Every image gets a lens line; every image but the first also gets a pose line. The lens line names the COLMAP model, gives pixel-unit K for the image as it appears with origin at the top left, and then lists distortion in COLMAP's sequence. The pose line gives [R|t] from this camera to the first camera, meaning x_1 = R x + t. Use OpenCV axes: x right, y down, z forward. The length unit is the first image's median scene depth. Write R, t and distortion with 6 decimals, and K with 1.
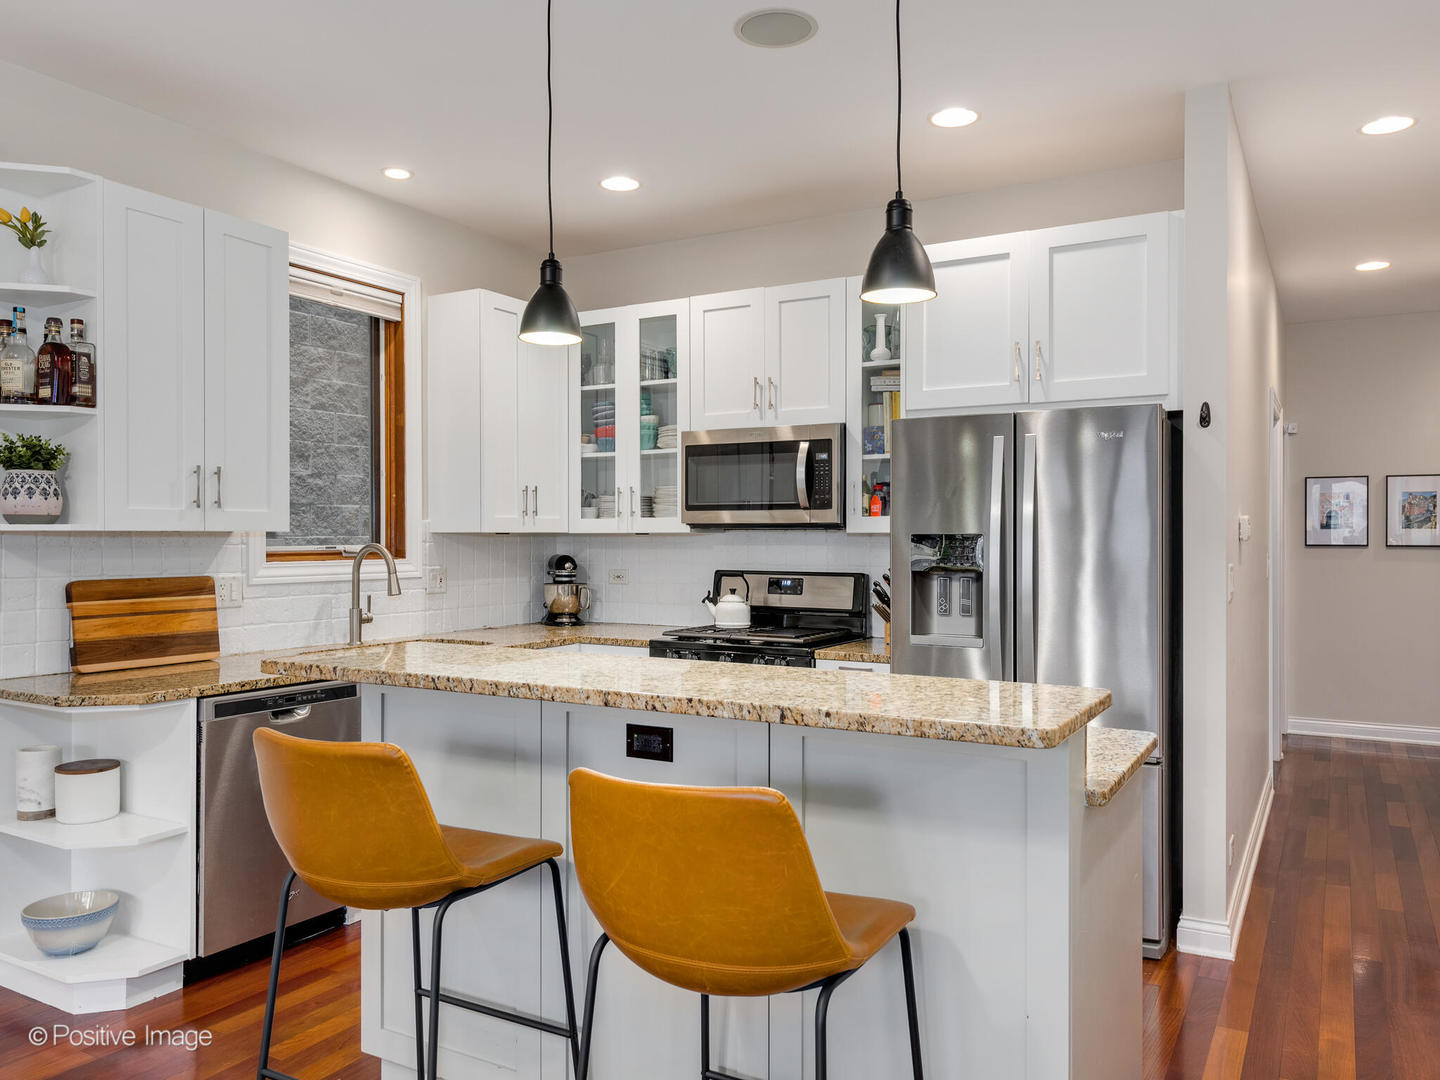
lens RADIAL K [[1079.7, 0, 713.0], [0, 1079.7, 541.9], [0, 0, 1]] dist [0.000050, 0.003585]
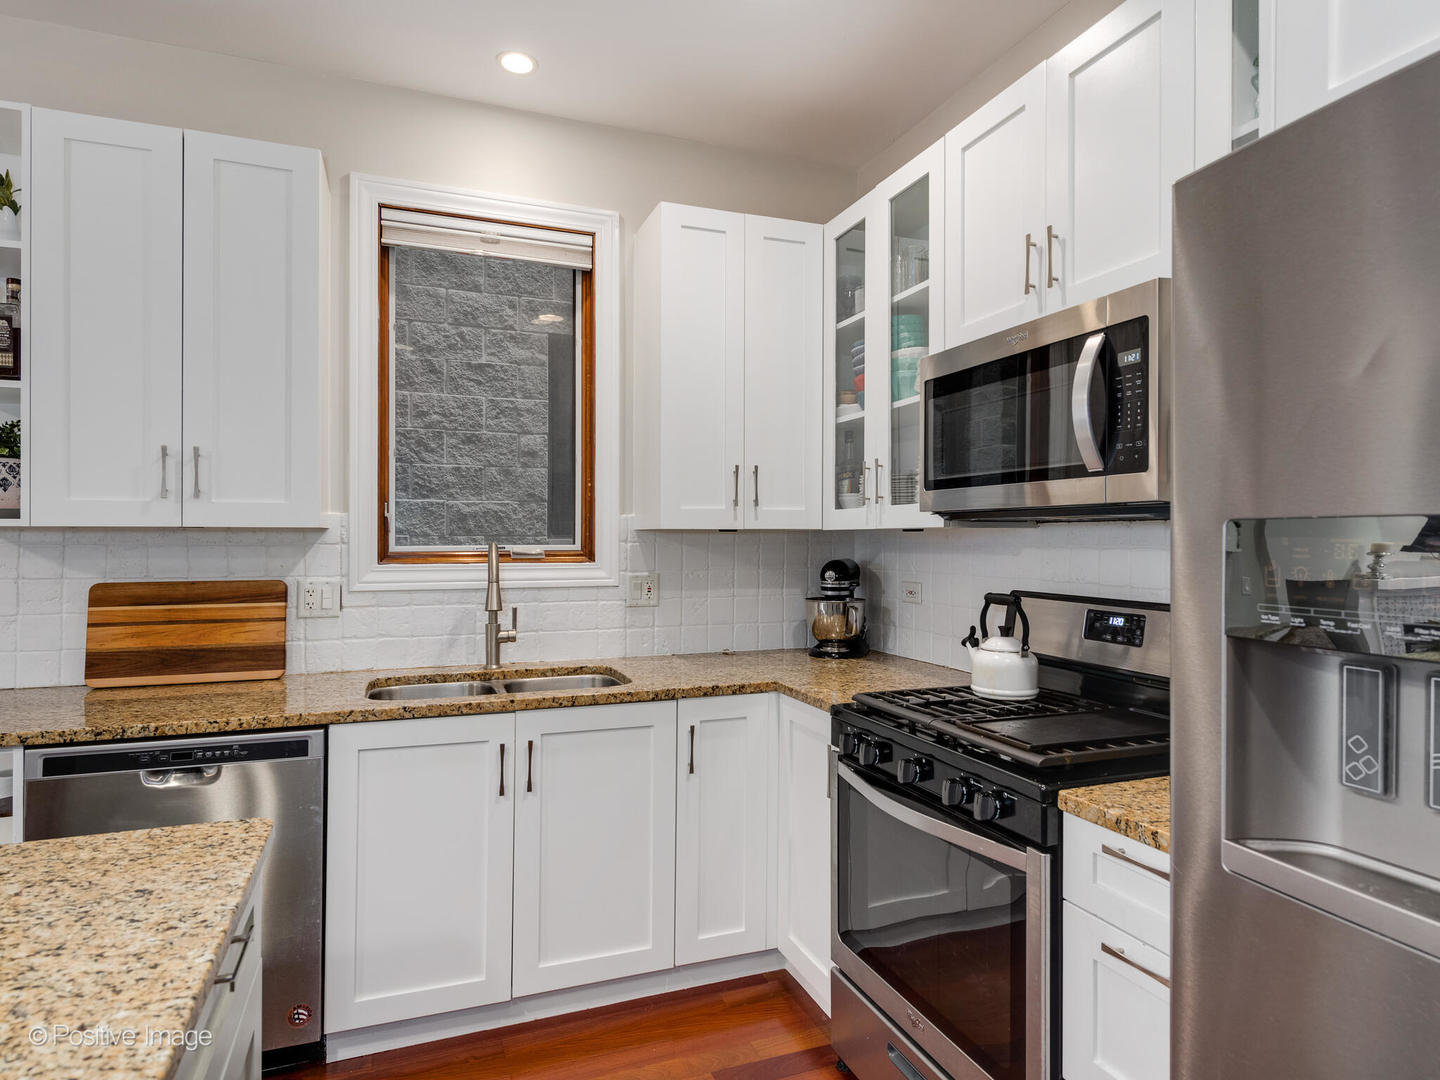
lens RADIAL K [[835.8, 0, 713.5], [0, 835.8, 539.2], [0, 0, 1]] dist [0.003402, -0.002061]
pose [[0.776186, 0.000926, -0.630503, 0.194209], [-0.004016, 0.999986, -0.003476, 0.000076], [0.630491, 0.005230, 0.776179, 0.628791]]
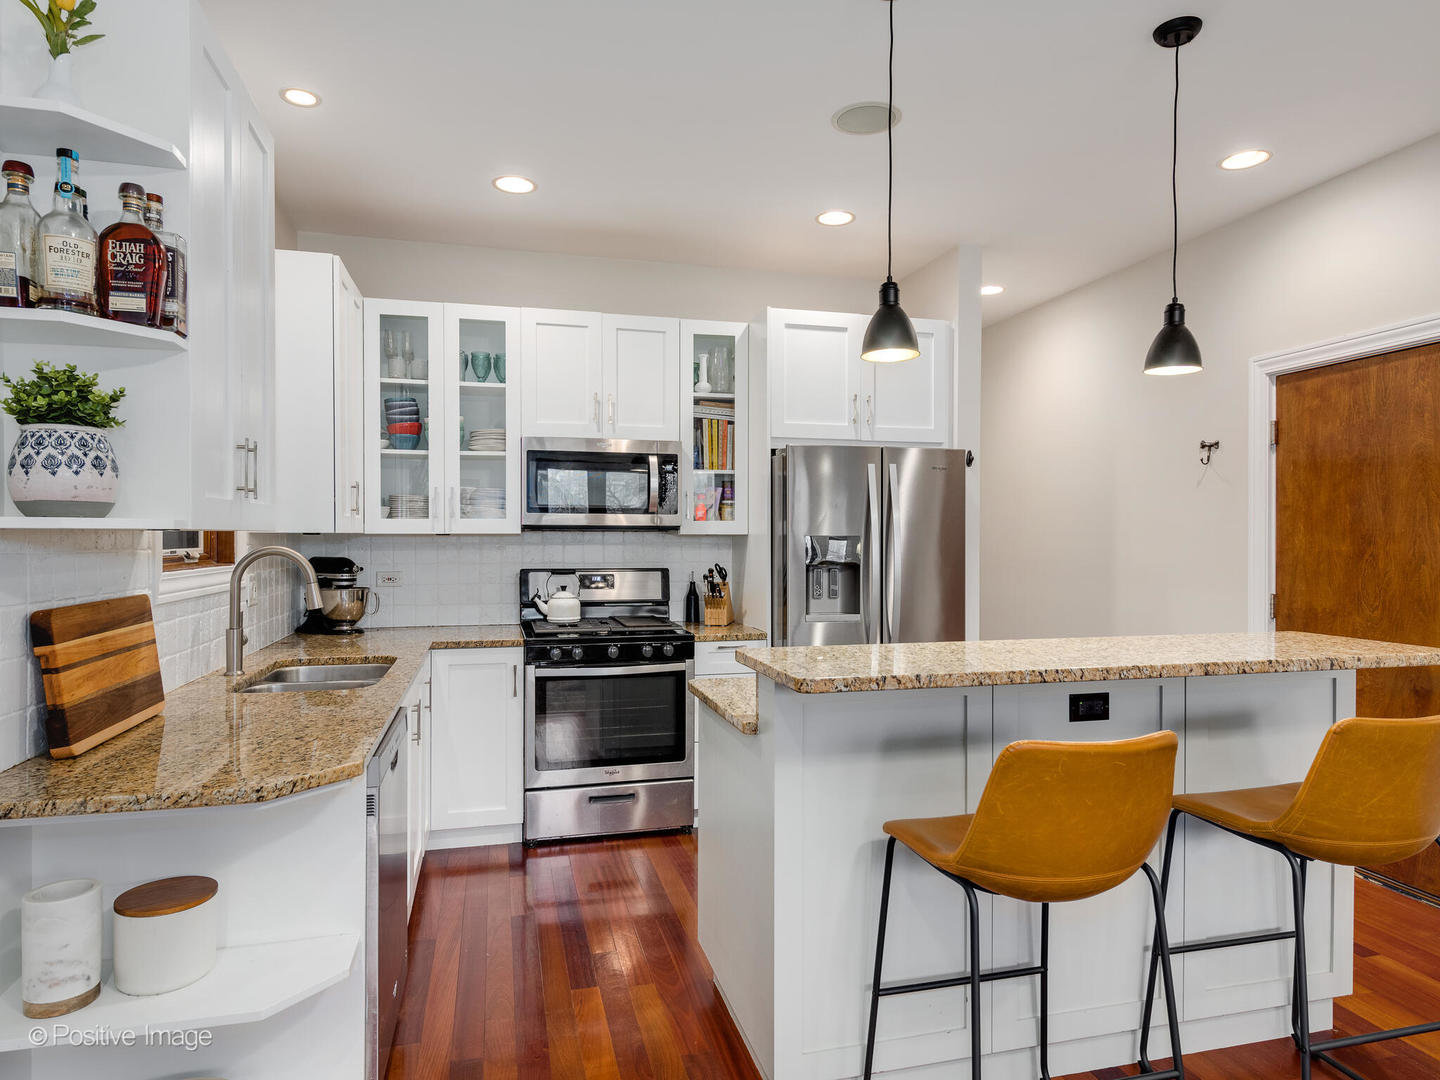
lens RADIAL K [[876.1, 0, 713.4], [0, 876.1, 542.8], [0, 0, 1]] dist [0.010612, -0.002818]
pose [[0.708036, -0.003290, 0.706169, -0.547610], [0.001391, 0.999994, 0.003265, -0.002625], [-0.706175, -0.001330, 0.708036, 0.304861]]
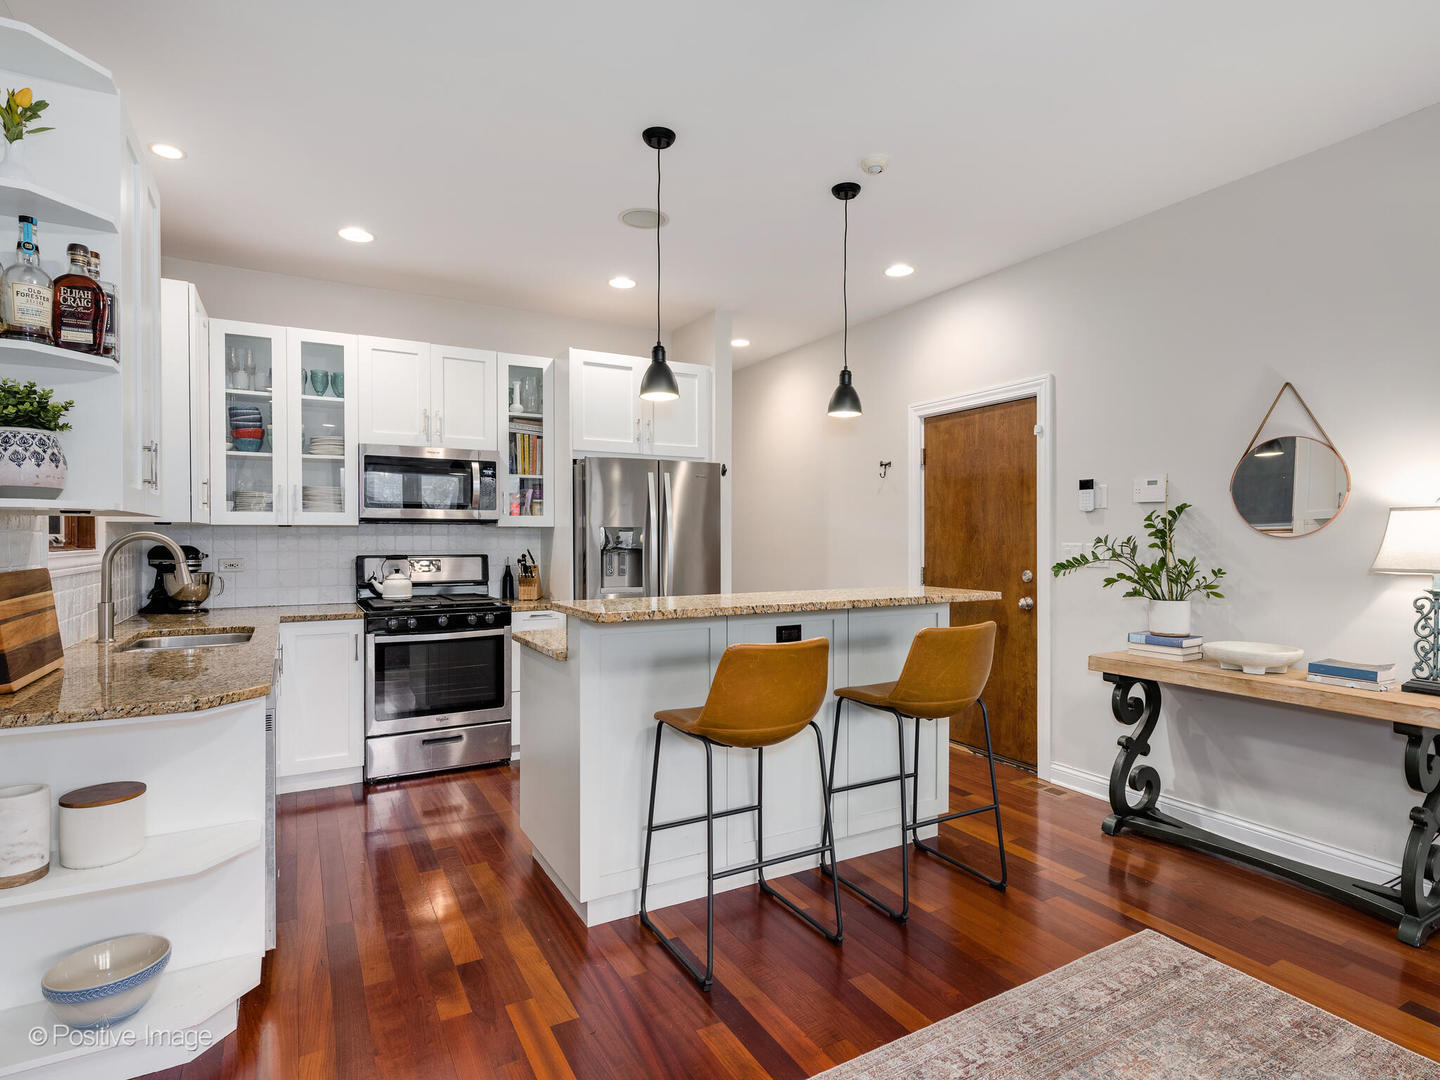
lens RADIAL K [[773.1, 0, 723.4], [0, 773.1, 541.6], [0, 0, 1]] dist [0.010516, -0.002731]
pose [[0.499278, -0.004564, 0.866430, -0.654598], [0.004244, 0.999987, 0.002822, 0.010678], [-0.866431, 0.002268, 0.499291, 0.219917]]
